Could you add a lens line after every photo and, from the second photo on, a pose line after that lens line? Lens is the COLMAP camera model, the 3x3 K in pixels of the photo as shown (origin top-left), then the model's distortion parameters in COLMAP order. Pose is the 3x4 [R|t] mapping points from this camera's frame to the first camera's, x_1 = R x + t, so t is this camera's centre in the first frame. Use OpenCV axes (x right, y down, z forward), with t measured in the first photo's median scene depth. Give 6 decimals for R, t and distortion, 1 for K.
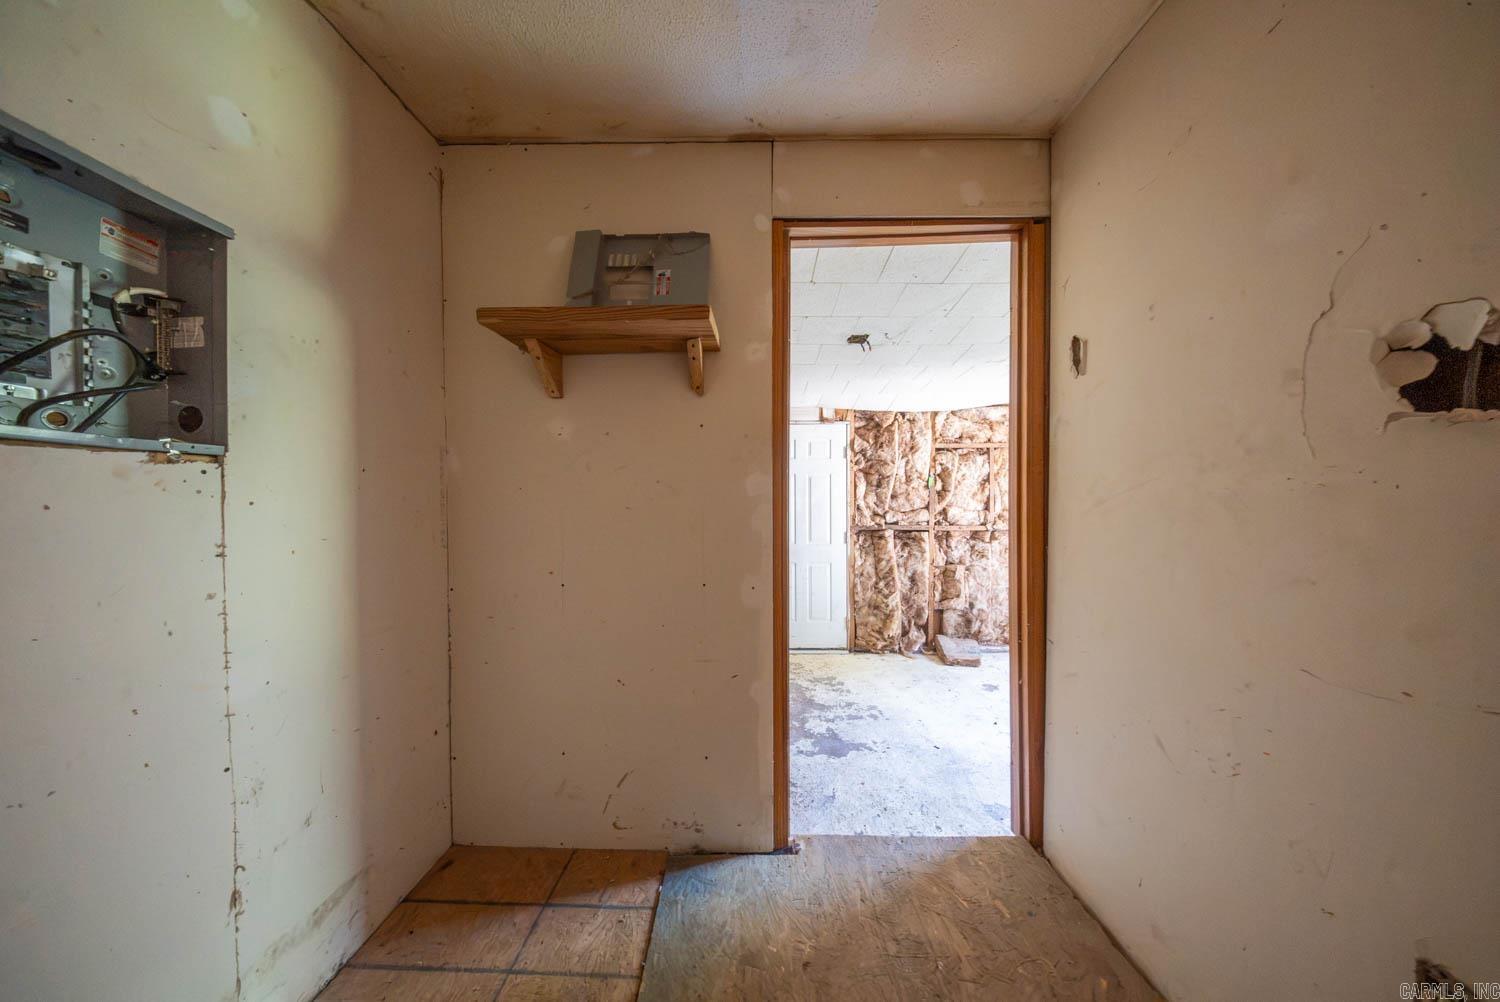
lens RADIAL K [[443.7, 0, 750.8], [0, 443.7, 501.8], [0, 0, 1]] dist [-0.000276, -0.000151]
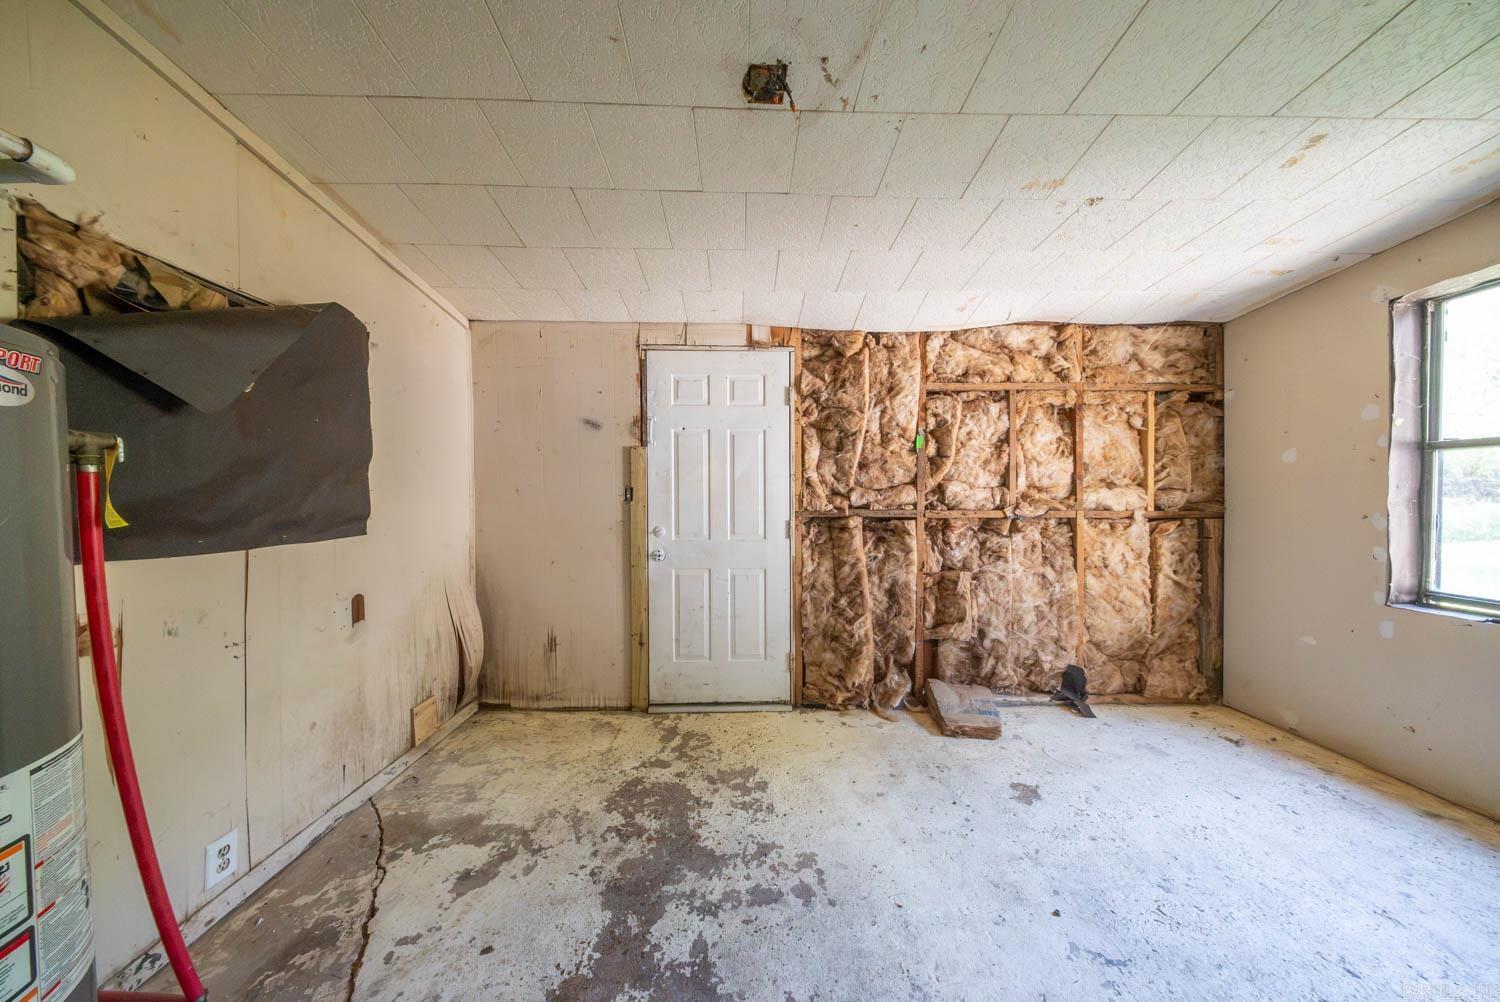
lens RADIAL K [[443.7, 0, 750.8], [0, 443.7, 501.8], [0, 0, 1]] dist [-0.000276, -0.000151]
pose [[0.999601, 0.000706, 0.028246, 0.142497], [-0.000749, 0.999999, 0.001527, 0.040536], [-0.028245, -0.001547, 0.999600, 0.362542]]
